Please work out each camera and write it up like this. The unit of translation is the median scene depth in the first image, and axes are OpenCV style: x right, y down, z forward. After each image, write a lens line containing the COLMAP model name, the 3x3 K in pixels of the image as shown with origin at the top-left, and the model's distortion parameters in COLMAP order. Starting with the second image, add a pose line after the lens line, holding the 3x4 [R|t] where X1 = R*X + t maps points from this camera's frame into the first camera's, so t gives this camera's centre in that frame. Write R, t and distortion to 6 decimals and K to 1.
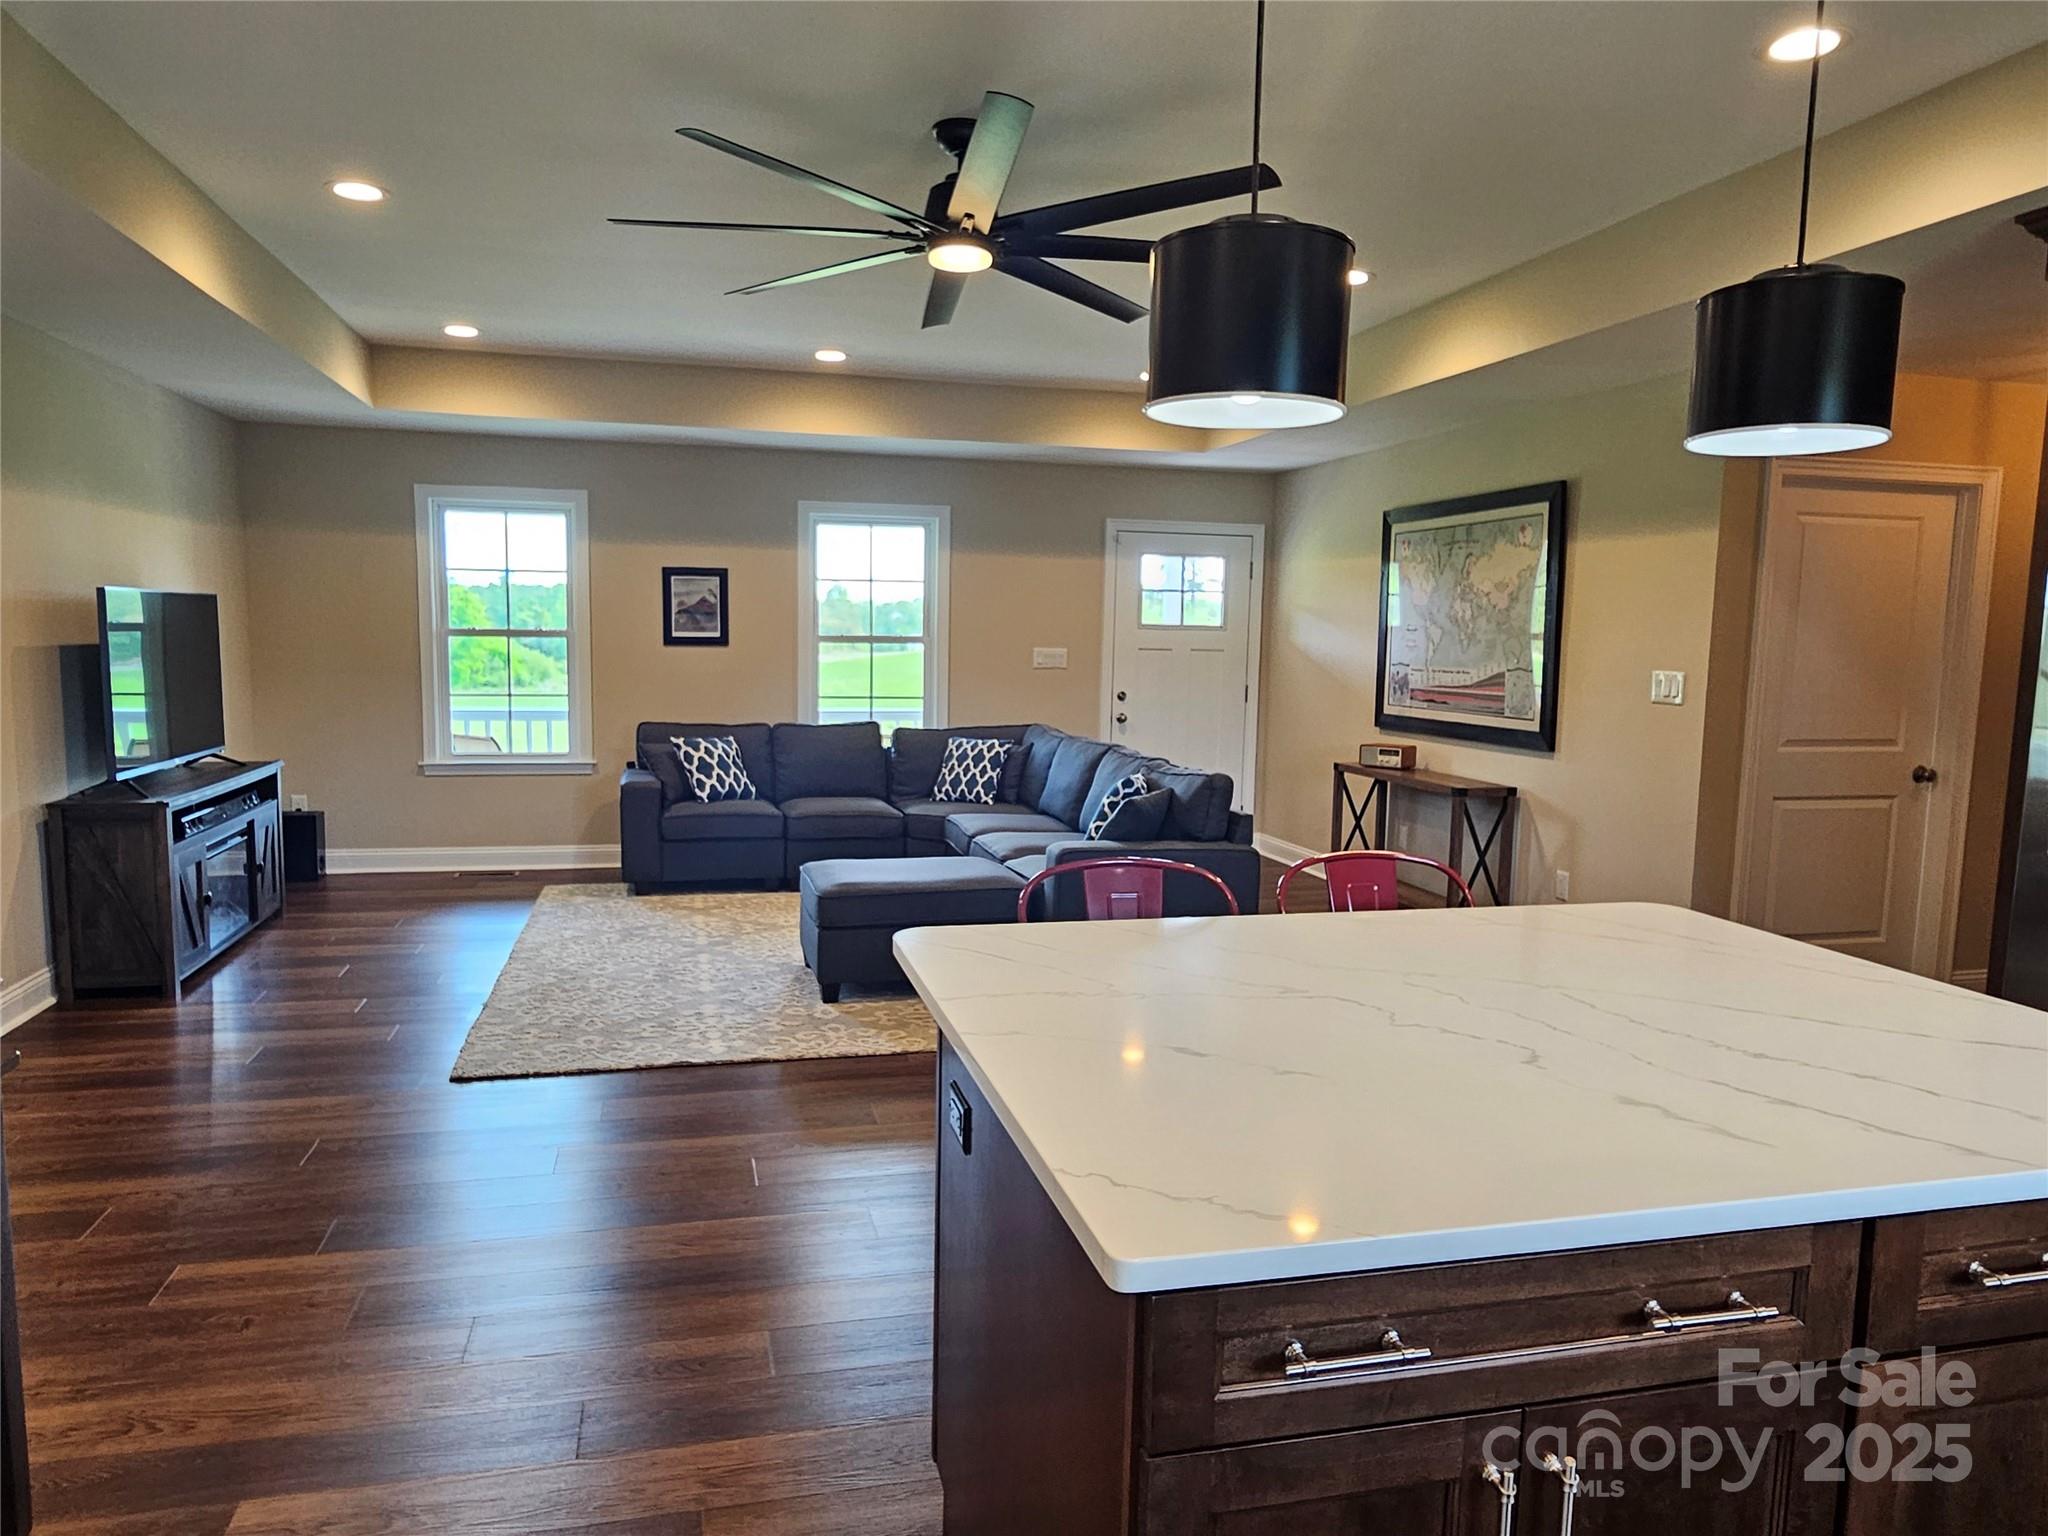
lens RADIAL K [[1335.8, 0, 993.1], [0, 1335.8, 779.9], [0, 0, 1]] dist [-0.002823, 0.001641]
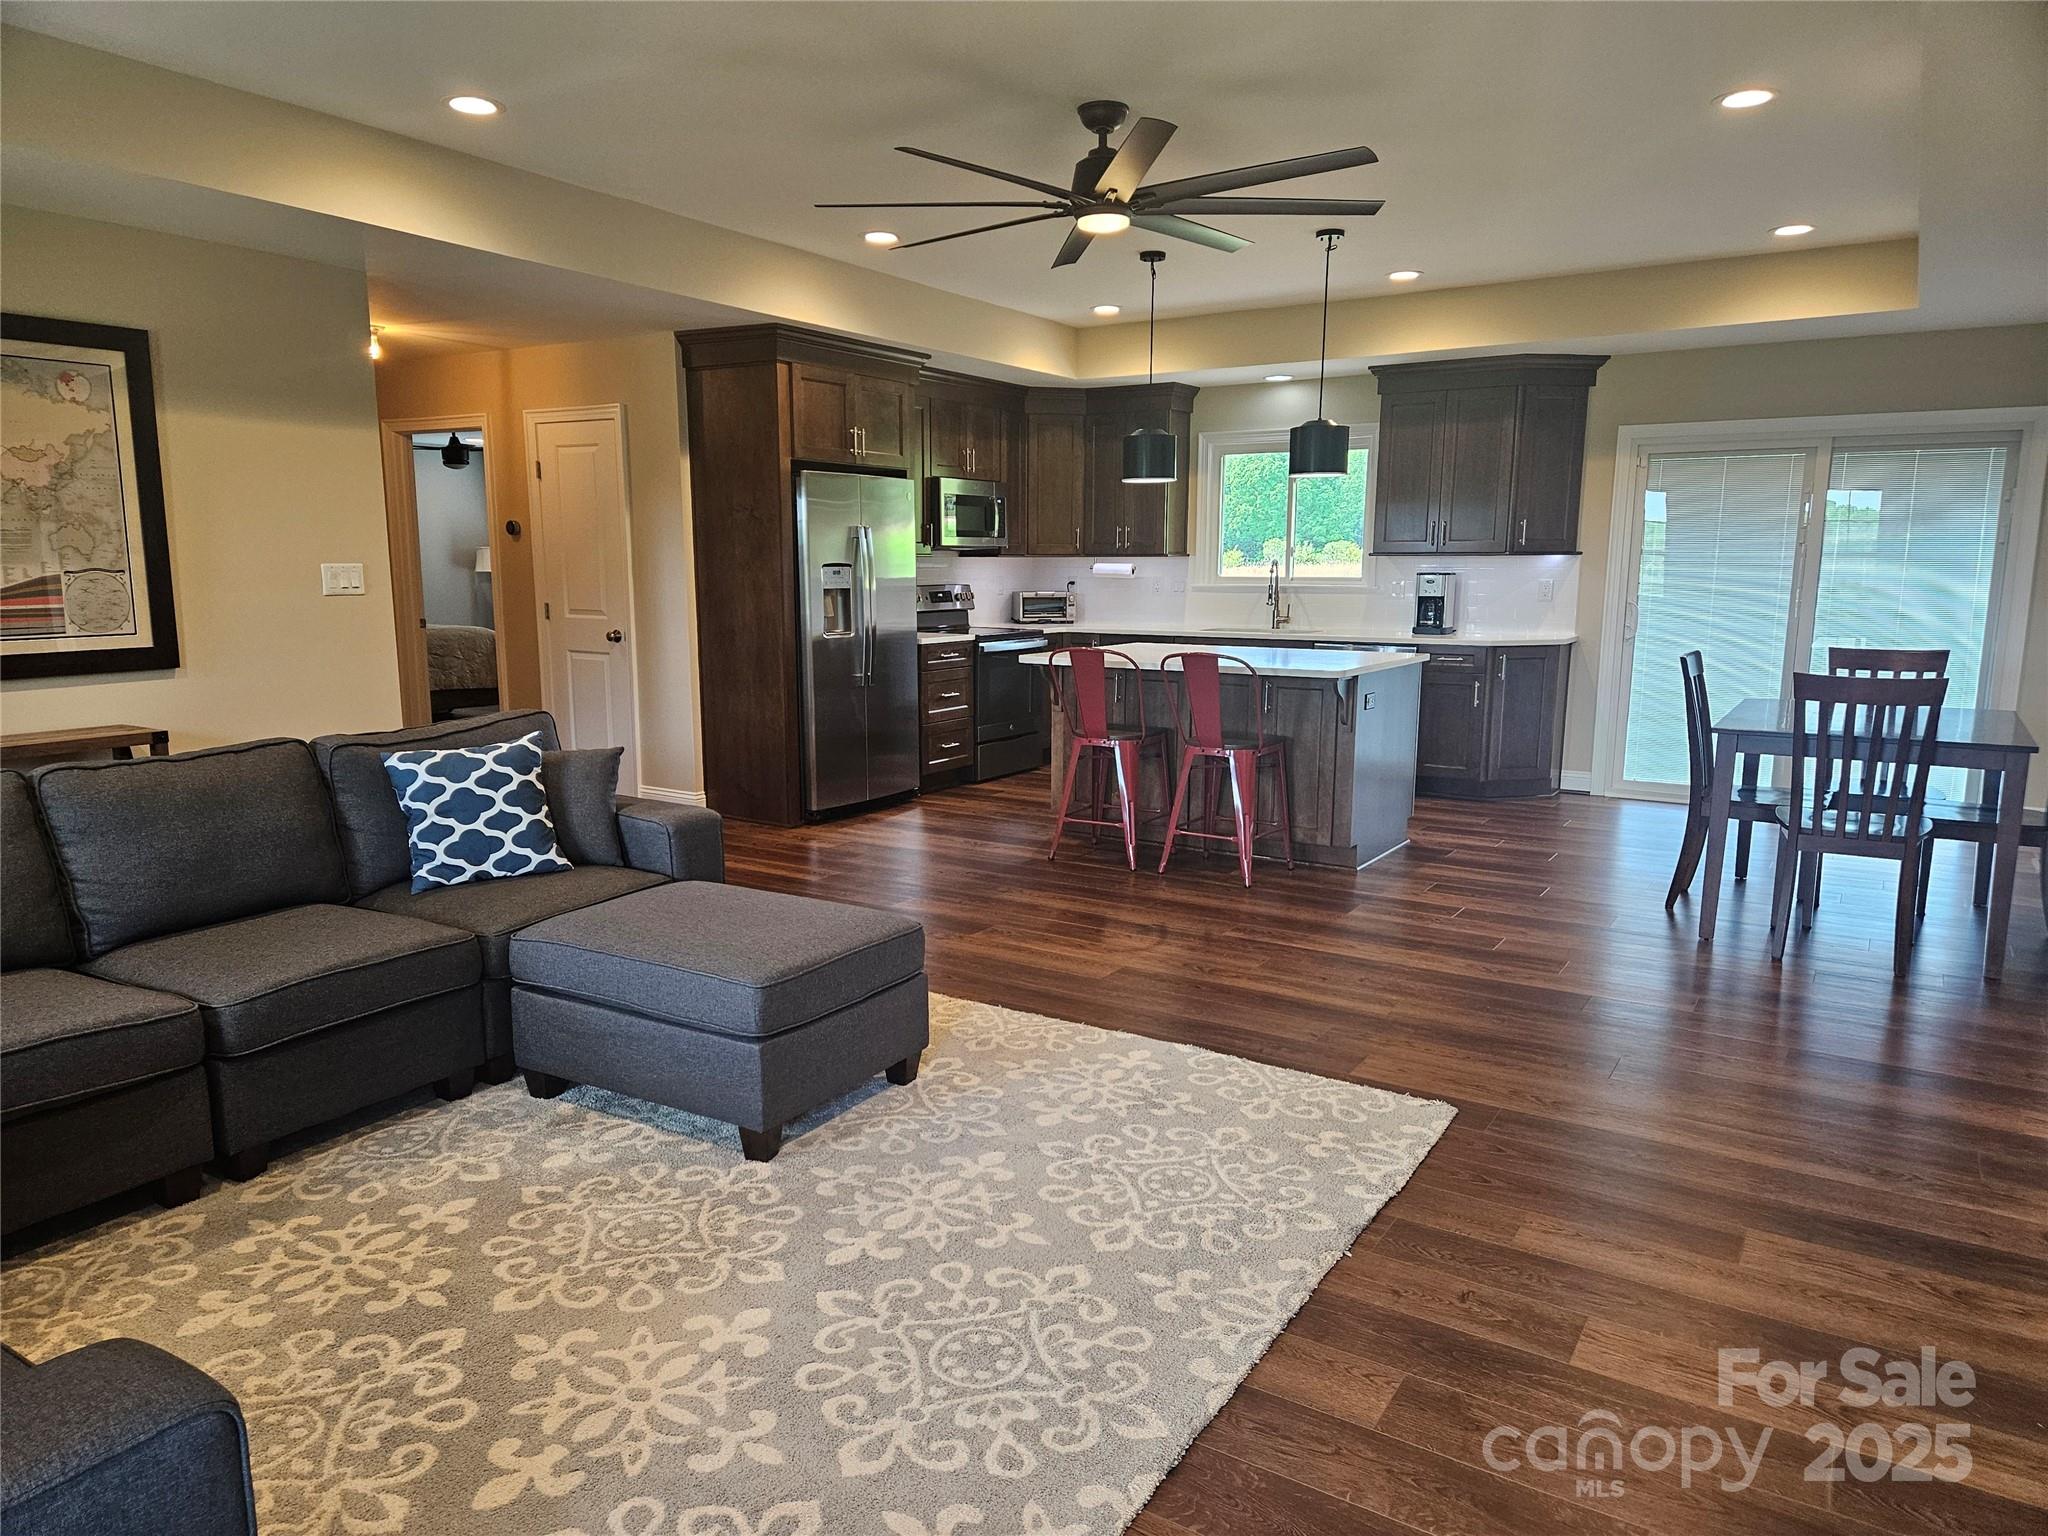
lens RADIAL K [[1358.1, 0, 1015.3], [0, 1358.1, 791.5], [0, 0, 1]] dist [0.076923, -0.062526]
pose [[-0.693337, -0.142384, 0.706407, -0.476988], [0.065235, 0.963858, 0.258304, -0.115853], [-0.717655, 0.225175, -0.658990, 1.037628]]
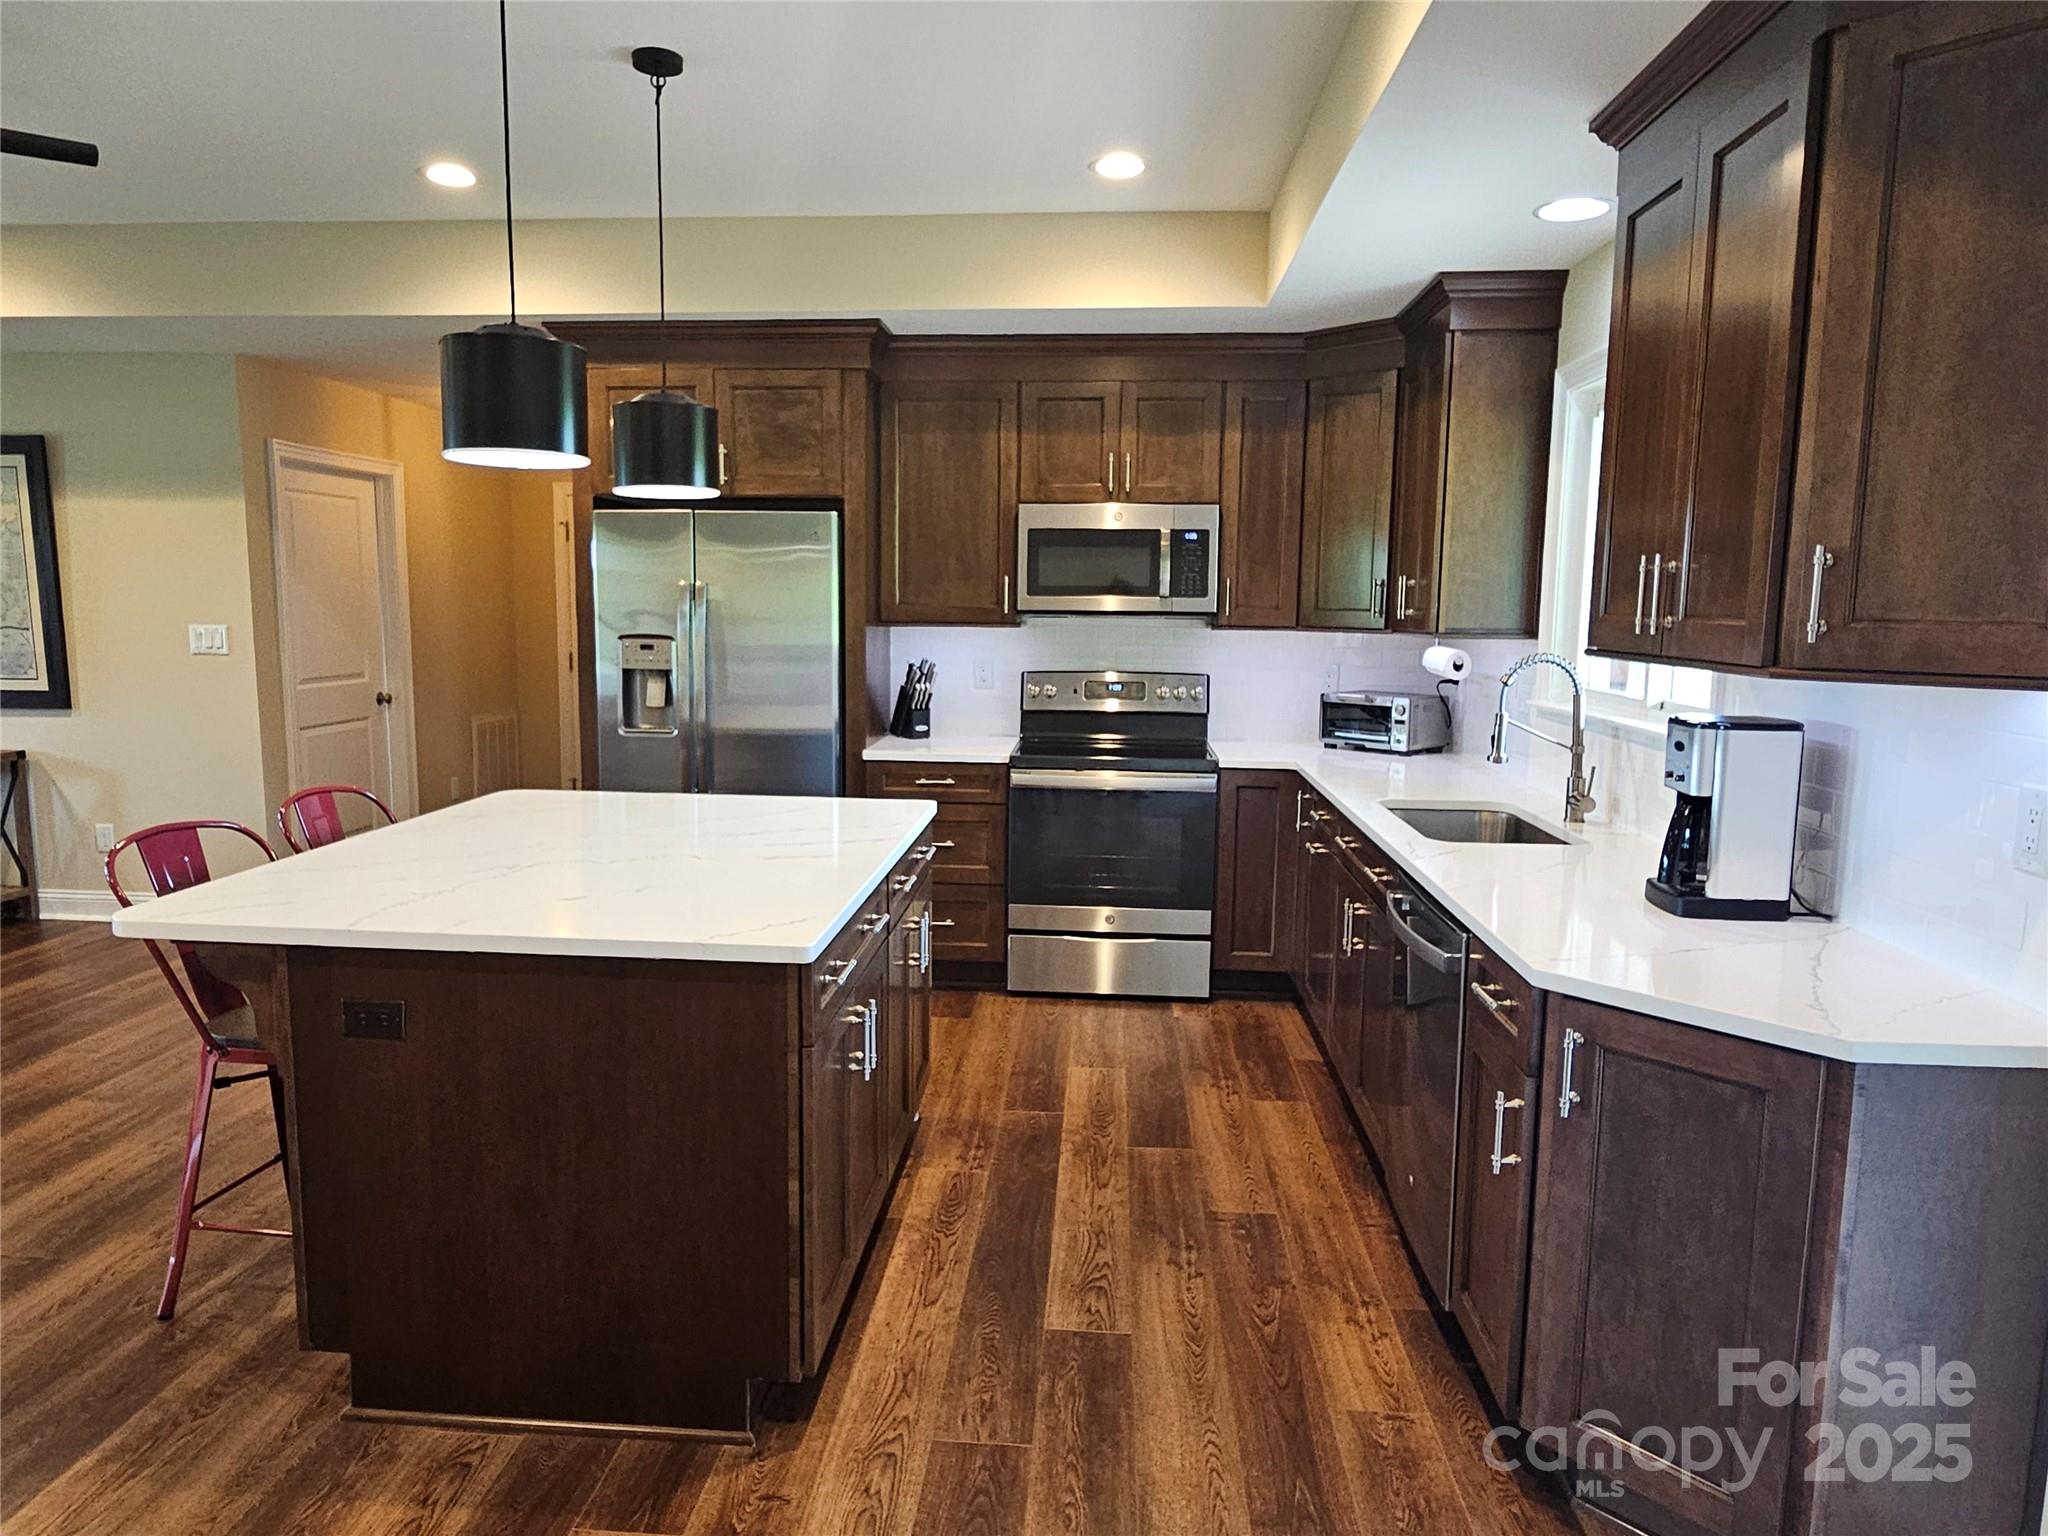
lens RADIAL K [[1335.8, 0, 1004.1], [0, 1335.8, 778.7], [0, 0, 1]] dist [-0.002823, 0.001641]
pose [[0.311668, -0.141592, 0.939582, -0.265612], [0.100029, 0.988230, 0.115743, -0.012922], [-0.944911, 0.057912, 0.322162, 0.016210]]
